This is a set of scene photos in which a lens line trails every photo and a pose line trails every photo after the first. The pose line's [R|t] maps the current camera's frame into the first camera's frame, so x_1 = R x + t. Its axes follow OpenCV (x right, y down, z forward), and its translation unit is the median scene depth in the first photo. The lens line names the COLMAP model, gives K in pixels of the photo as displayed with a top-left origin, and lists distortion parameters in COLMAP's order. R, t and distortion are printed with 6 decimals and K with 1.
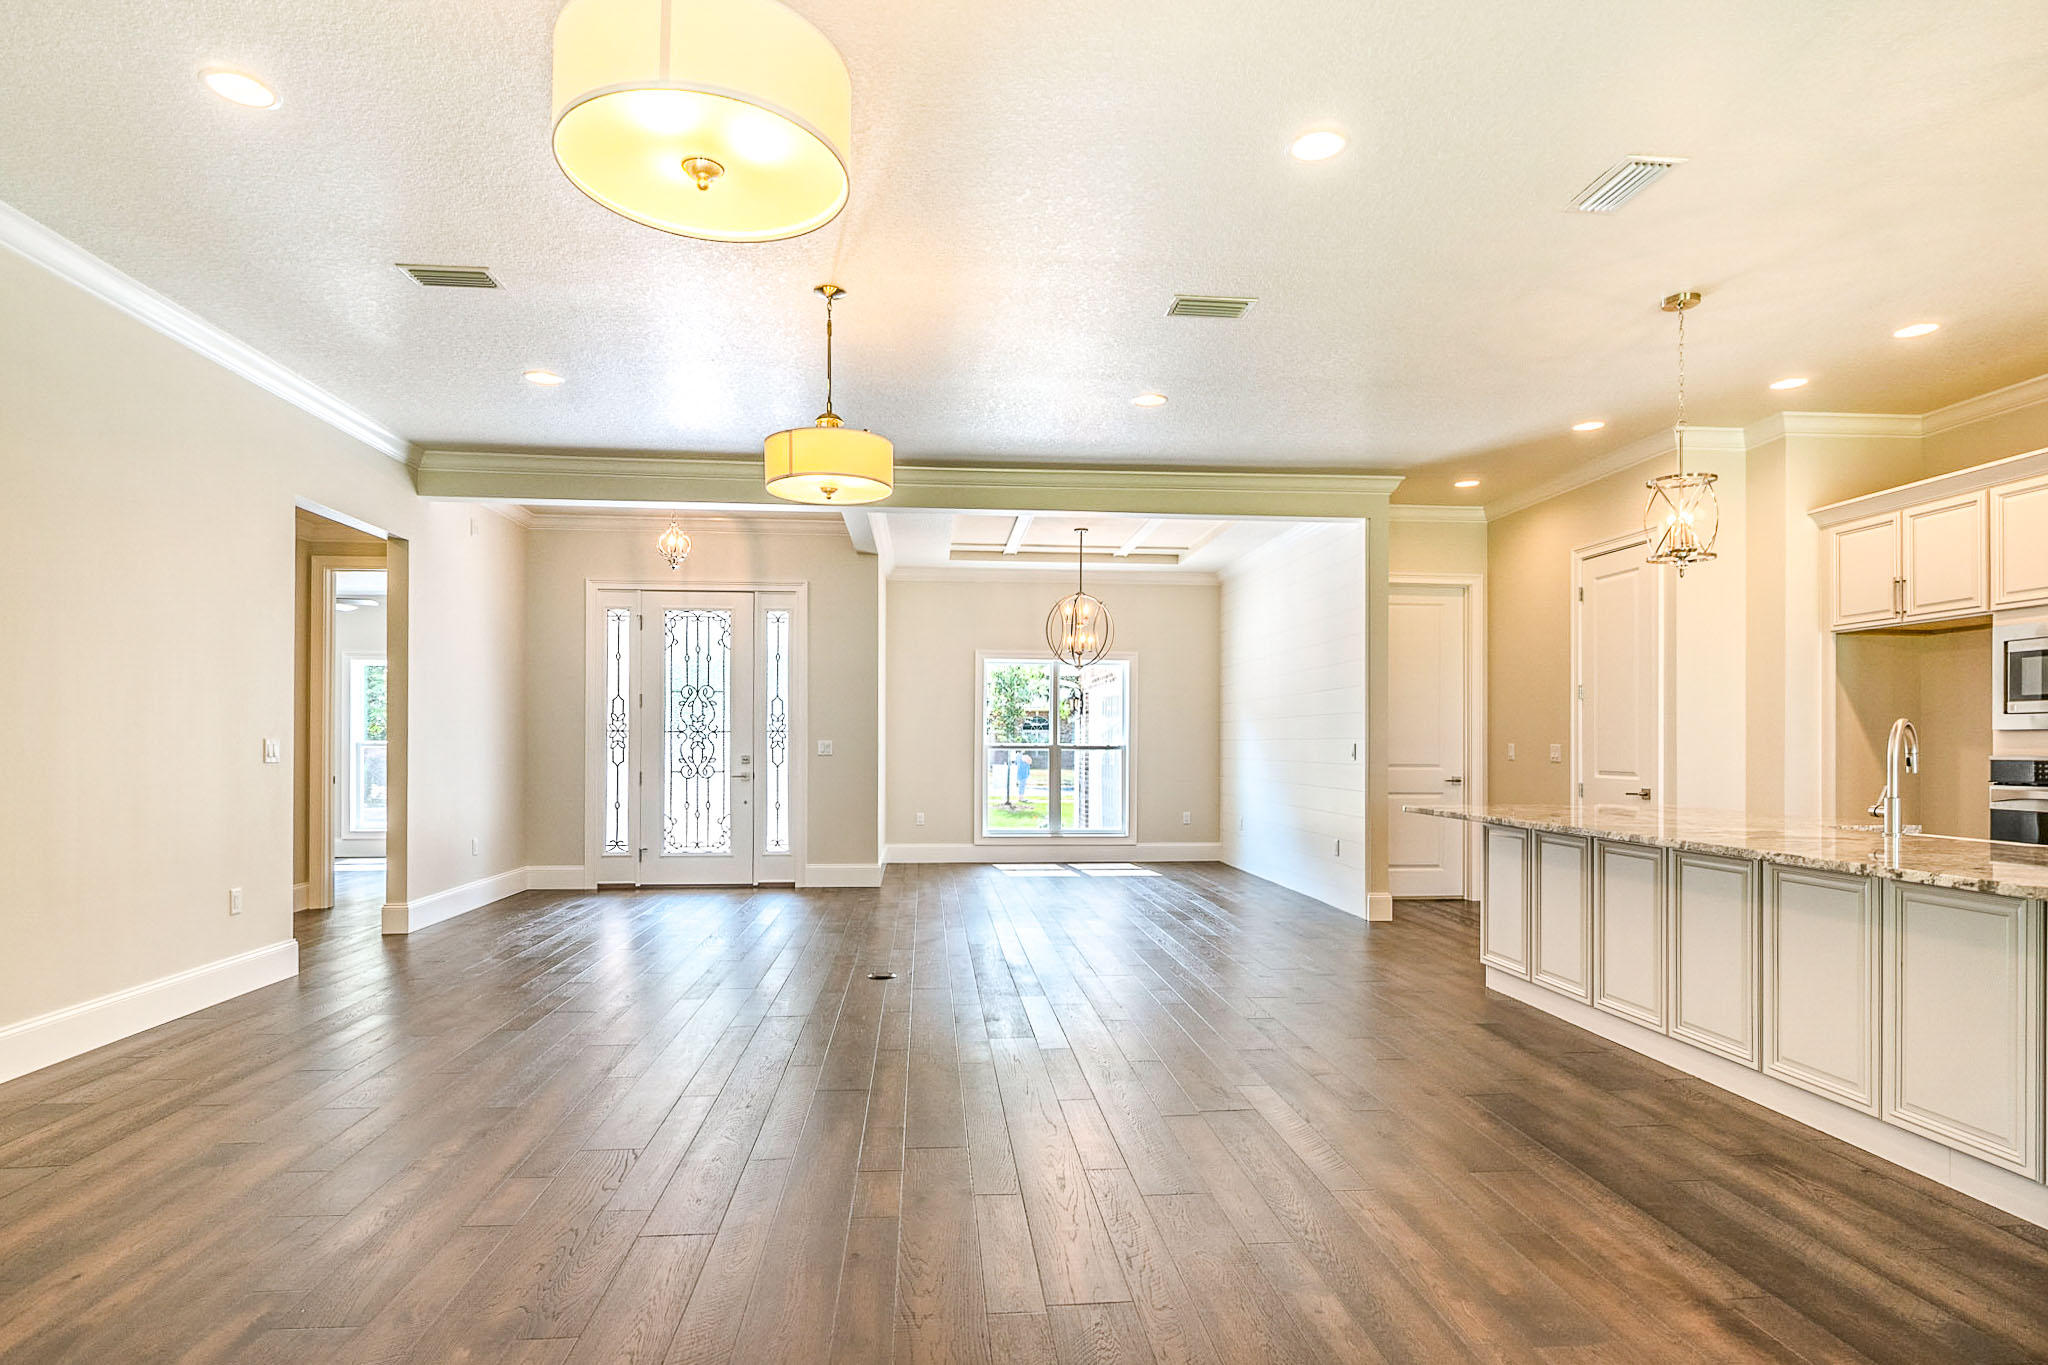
lens RADIAL K [[1099.4, 0, 1018.9], [0, 1099.4, 736.6], [0, 0, 1]] dist [0.000993, -0.001301]
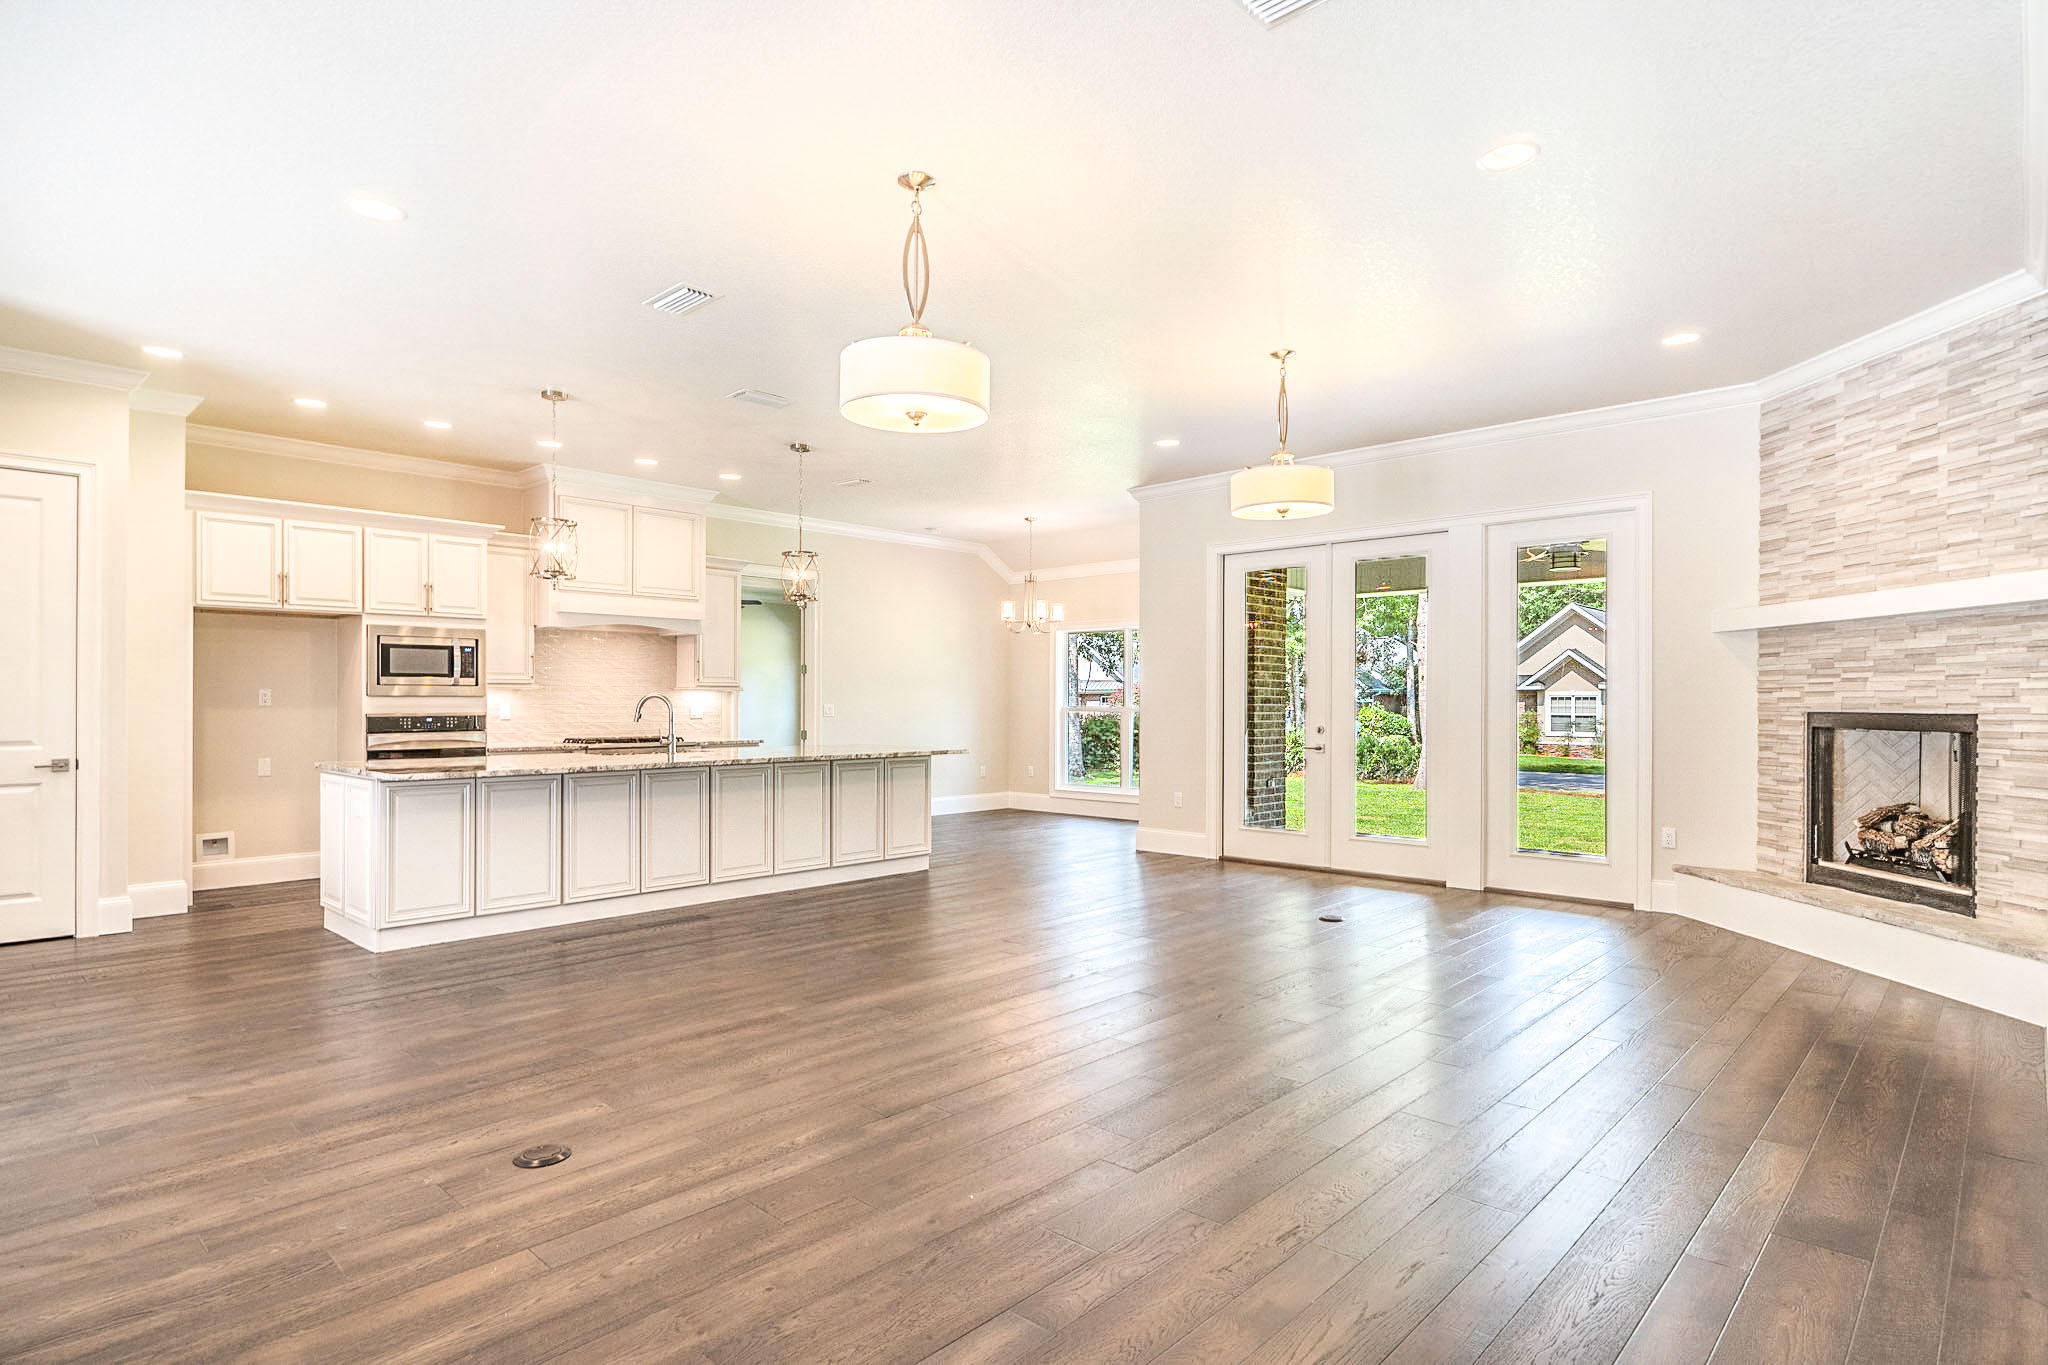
lens RADIAL K [[1064.9, 0, 1022.2], [0, 1064.9, 701.7], [0, 0, 1]] dist [-0.005760, -0.001636]
pose [[-0.667491, -0.005538, 0.744597, -0.412293], [-0.009086, 0.999958, -0.000707, -0.002744], [-0.744563, -0.007237, -0.667513, 0.733142]]
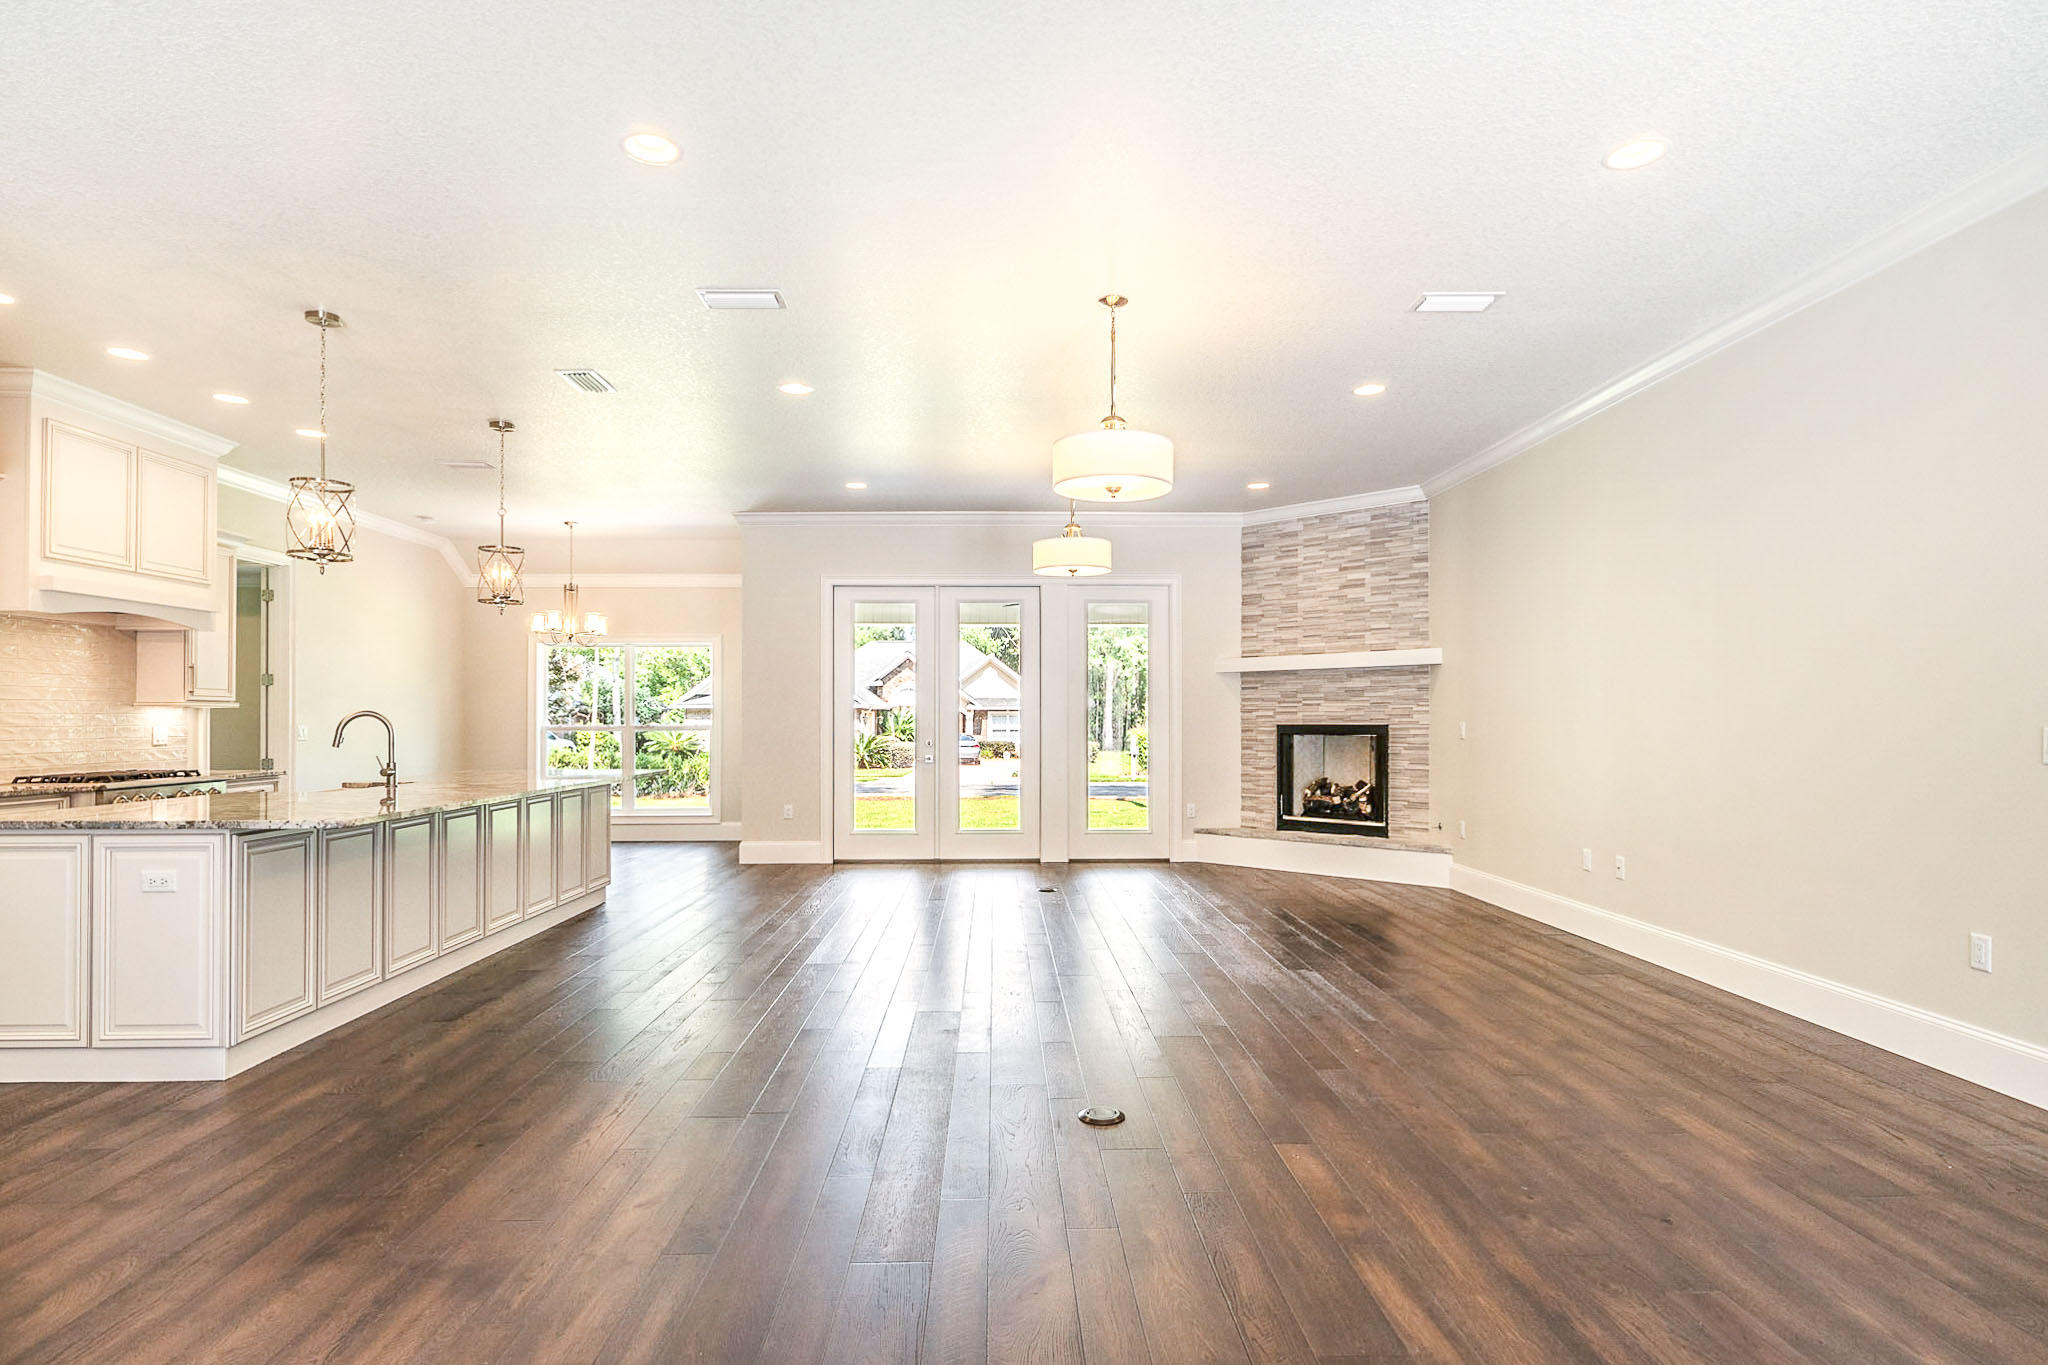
lens RADIAL K [[1072.3, 0, 1017.1], [0, 1072.3, 713.5], [0, 0, 1]] dist [-0.004492, -0.001392]
pose [[-0.998112, -0.002421, 0.061370, -0.071342], [-0.003116, 0.999932, -0.011222, 0.000455], [-0.061339, -0.011392, -0.998052, 1.000920]]
